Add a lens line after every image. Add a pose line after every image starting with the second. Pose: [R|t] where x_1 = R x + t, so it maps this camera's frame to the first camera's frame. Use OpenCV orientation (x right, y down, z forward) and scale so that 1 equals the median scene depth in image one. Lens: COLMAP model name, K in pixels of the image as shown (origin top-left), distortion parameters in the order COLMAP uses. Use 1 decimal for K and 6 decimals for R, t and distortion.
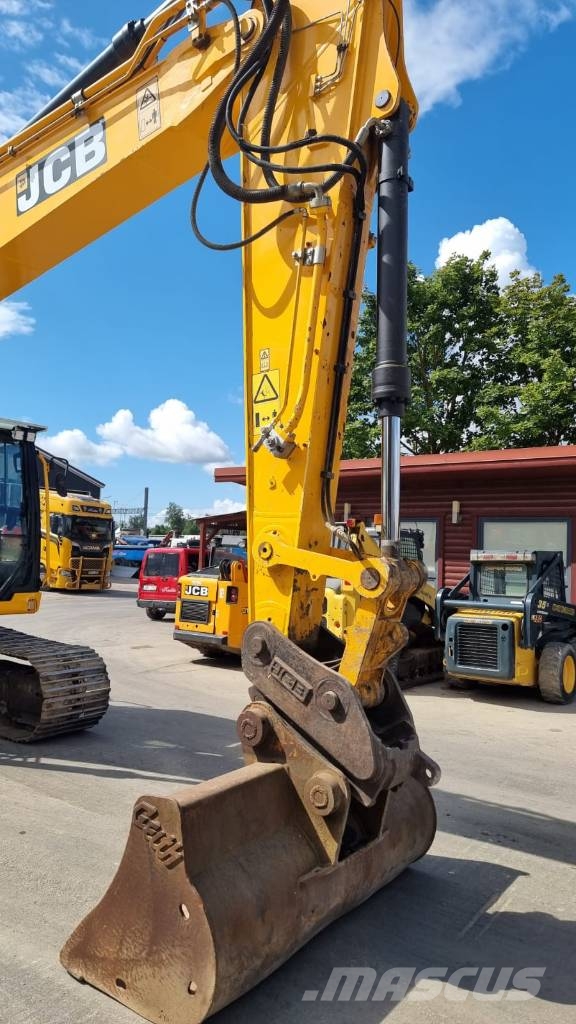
lens RADIAL K [[720.2, 0, 288.0], [0, 720.2, 512.0], [0, 0, 1]] dist [0.086035, -0.075804]
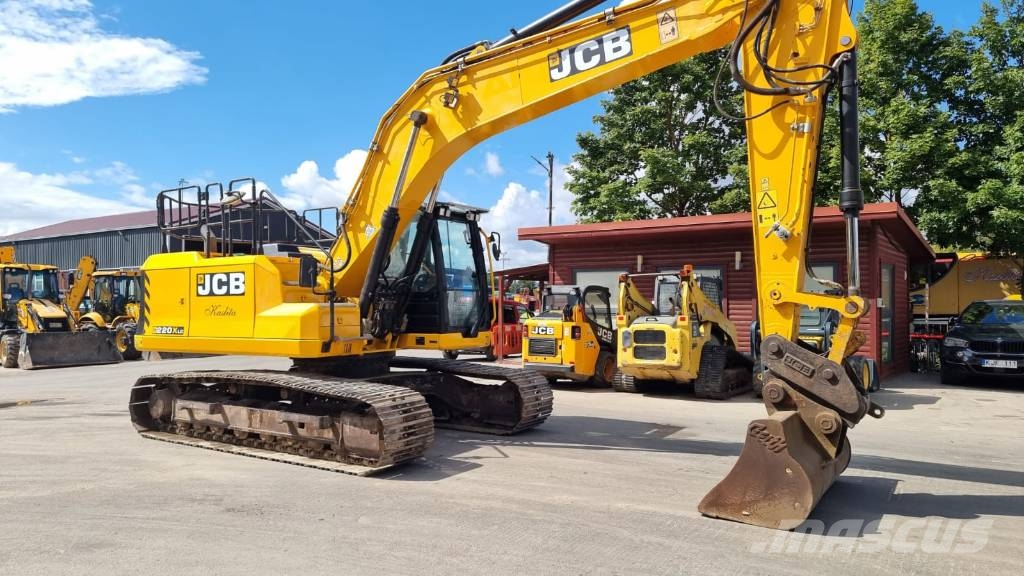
lens RADIAL K [[724.2, 0, 510.5], [0, 724.2, 284.9], [0, 0, 1]] dist [0.080241, -0.071692]
pose [[0.997933, -0.031189, 0.056194, -0.432705], [0.029136, 0.998891, 0.036989, -0.030313], [-0.057285, -0.035275, 0.997734, -0.414501]]
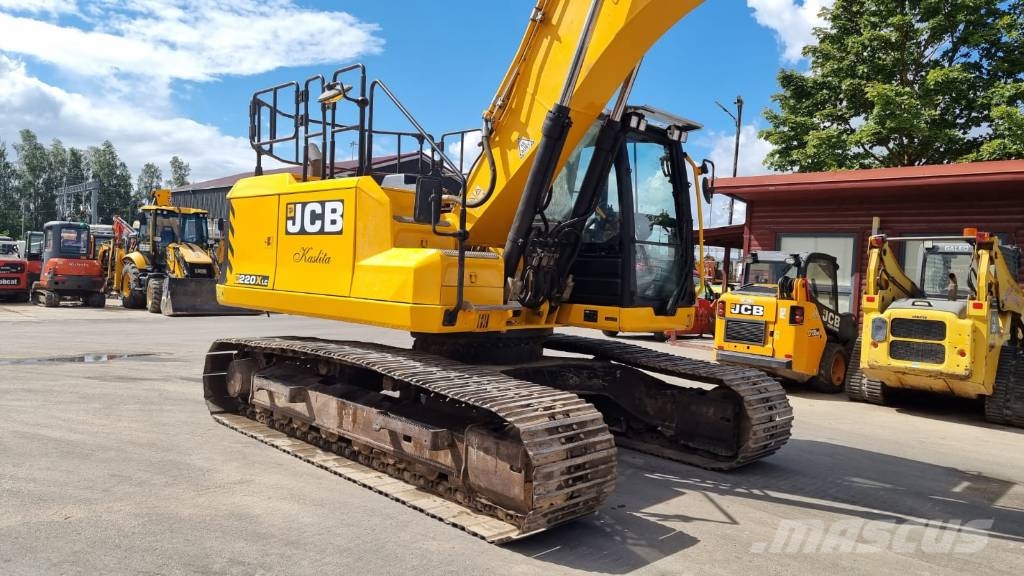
lens RADIAL K [[720.2, 0, 527.1], [0, 720.2, 283.3], [0, 0, 1]] dist [0.086035, -0.075804]
pose [[0.991511, 0.020724, -0.128358, -0.497051], [-0.011158, 0.997136, 0.074802, 0.015338], [0.129541, -0.072735, 0.988903, 0.081799]]
